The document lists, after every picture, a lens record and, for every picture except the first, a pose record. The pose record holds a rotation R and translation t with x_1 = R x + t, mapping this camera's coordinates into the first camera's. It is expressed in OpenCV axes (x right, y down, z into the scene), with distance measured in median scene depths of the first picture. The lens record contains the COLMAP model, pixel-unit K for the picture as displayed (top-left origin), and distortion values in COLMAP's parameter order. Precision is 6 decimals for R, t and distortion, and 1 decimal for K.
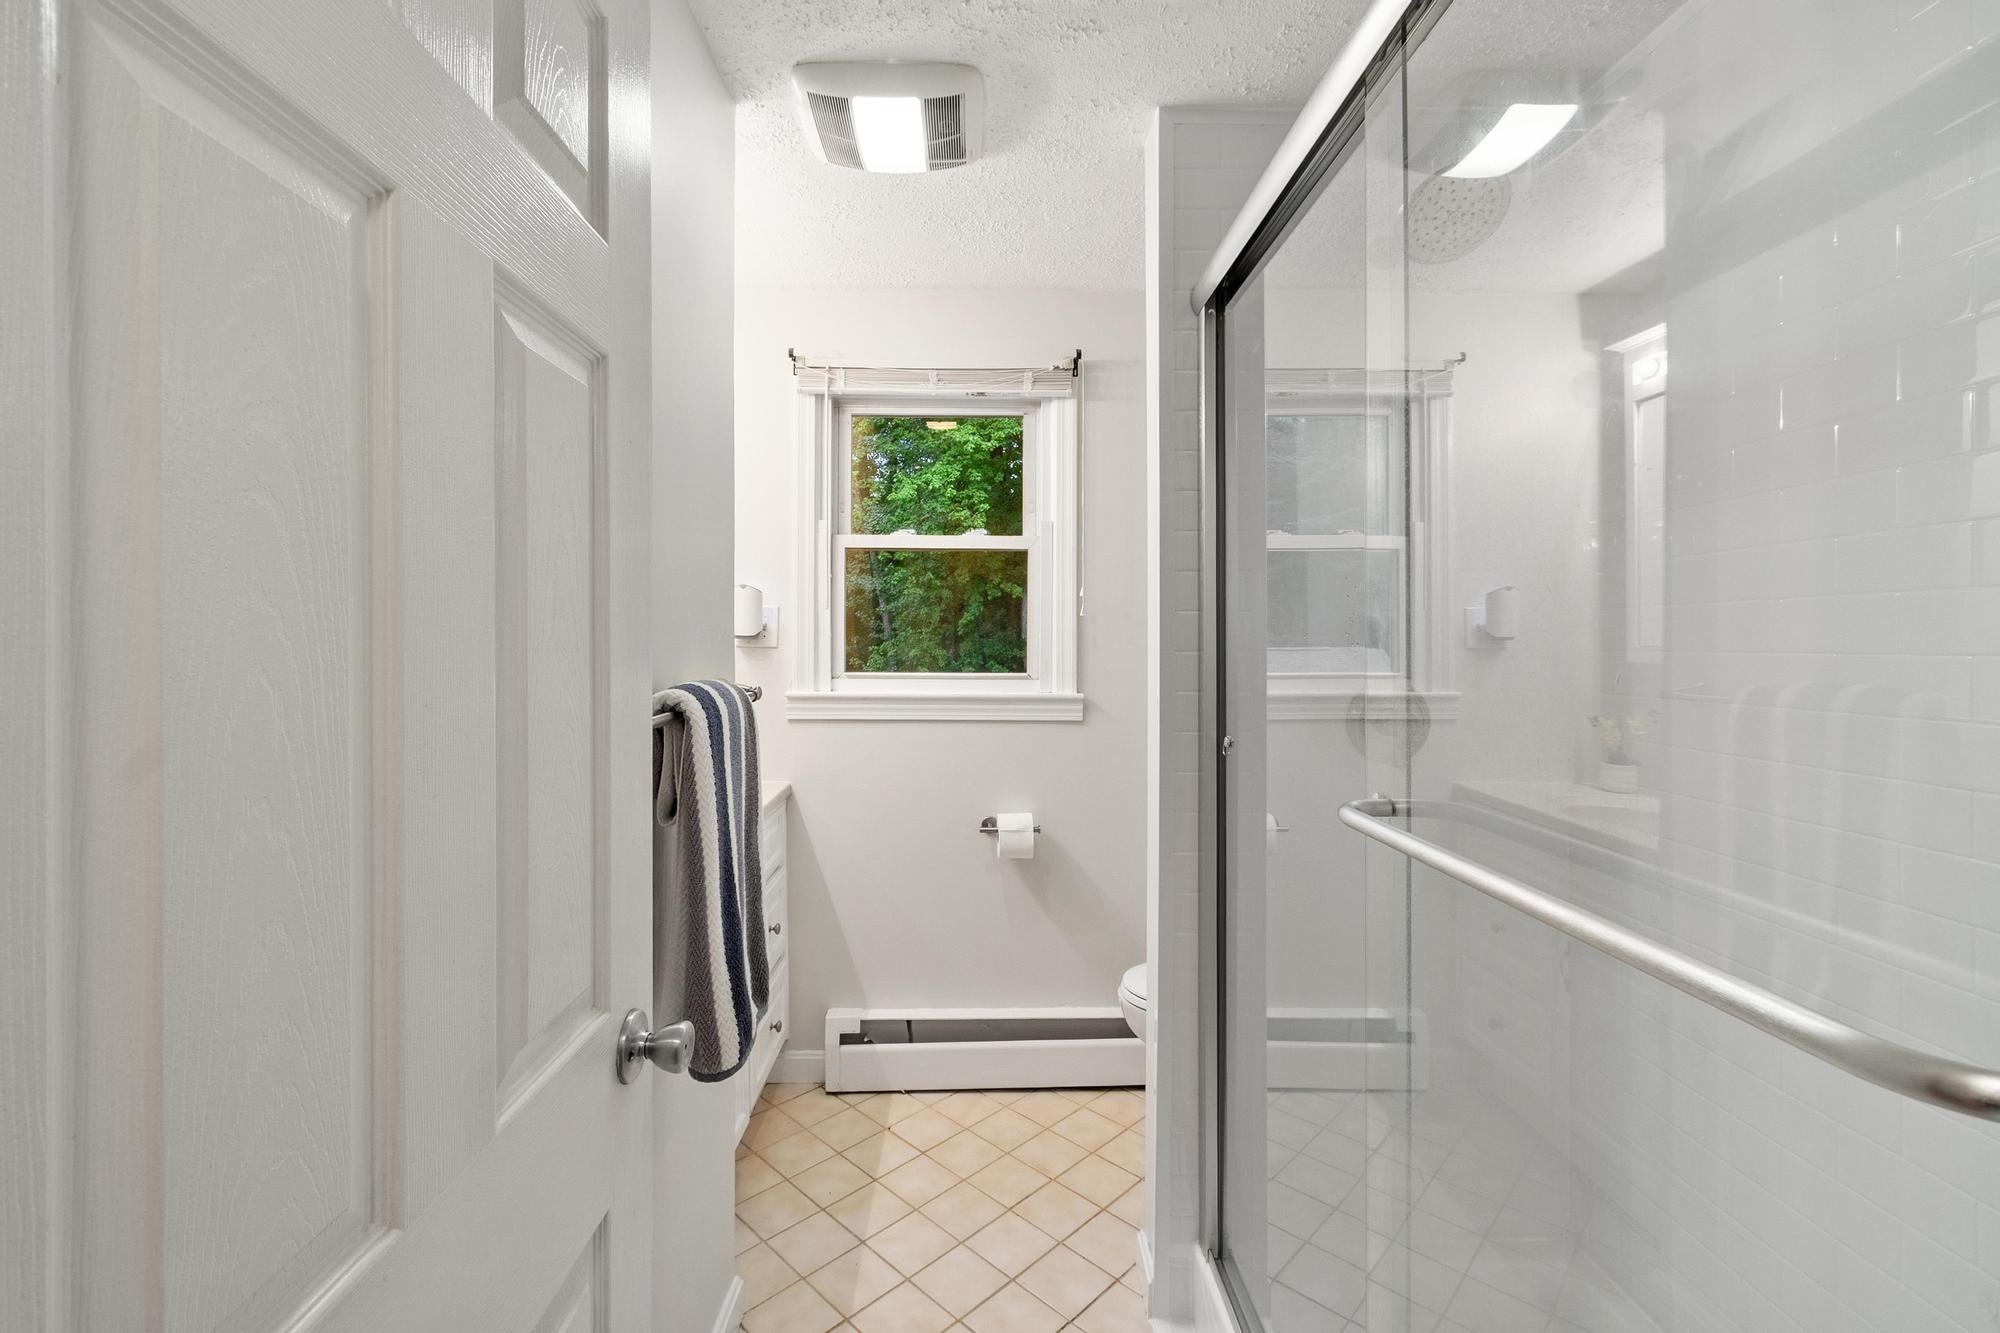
lens RADIAL K [[876.1, 0, 991.0], [0, 876.1, 653.4], [0, 0, 1]] dist [0.000707, -0.000393]
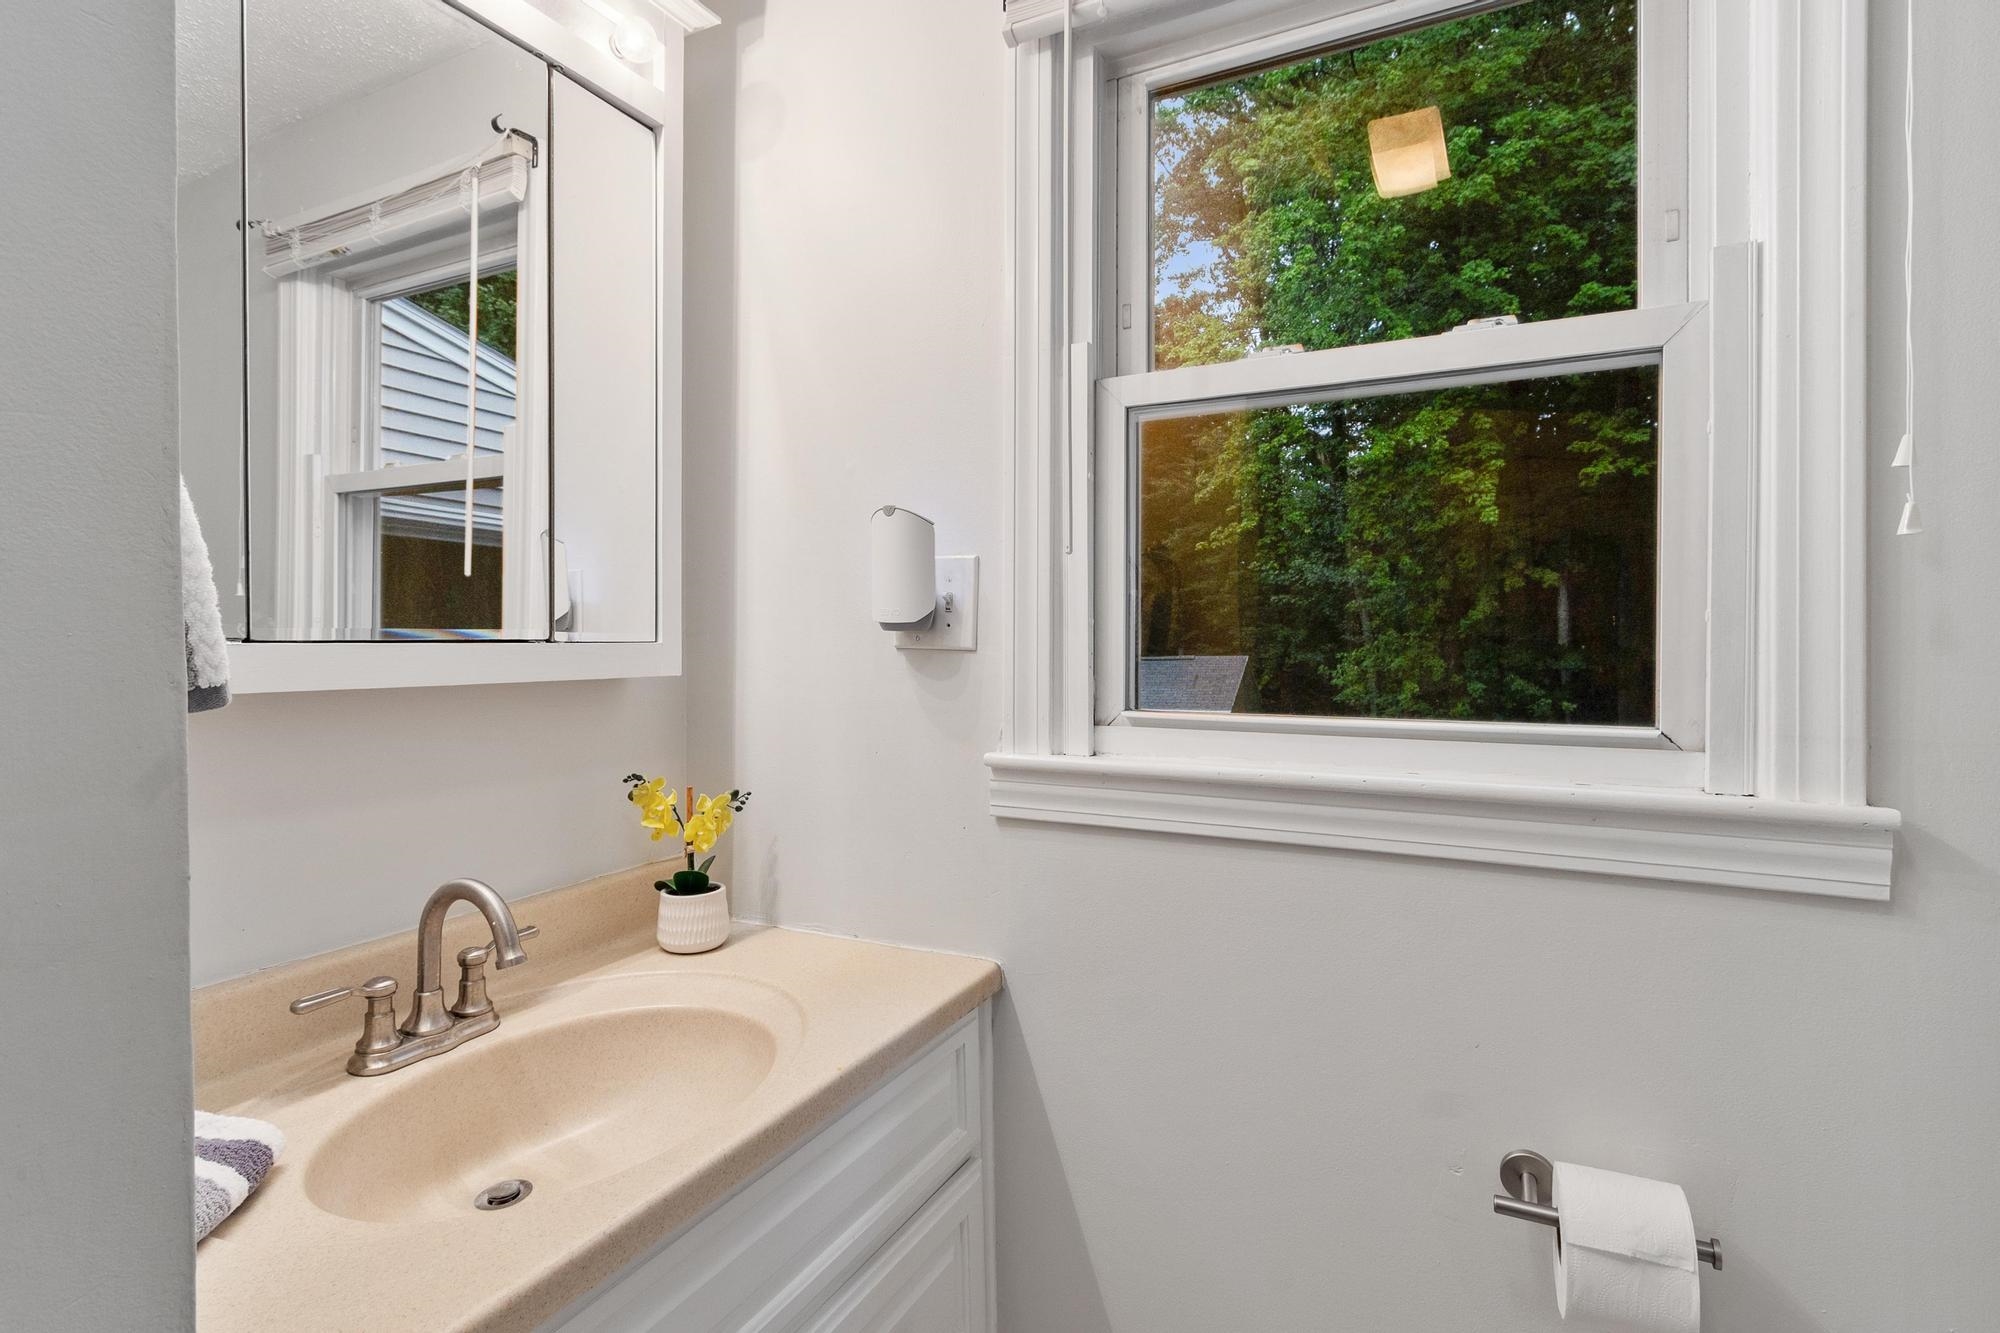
lens RADIAL K [[963.4, 0, 1005.0], [0, 963.4, 653.6], [0, 0, 1]] dist [0.000500, 0.000776]
pose [[0.887734, 0.000466, -0.460357, -0.009293], [-0.004346, 0.999963, -0.007367, -0.001840], [0.460337, 0.008540, 0.887703, 0.578383]]
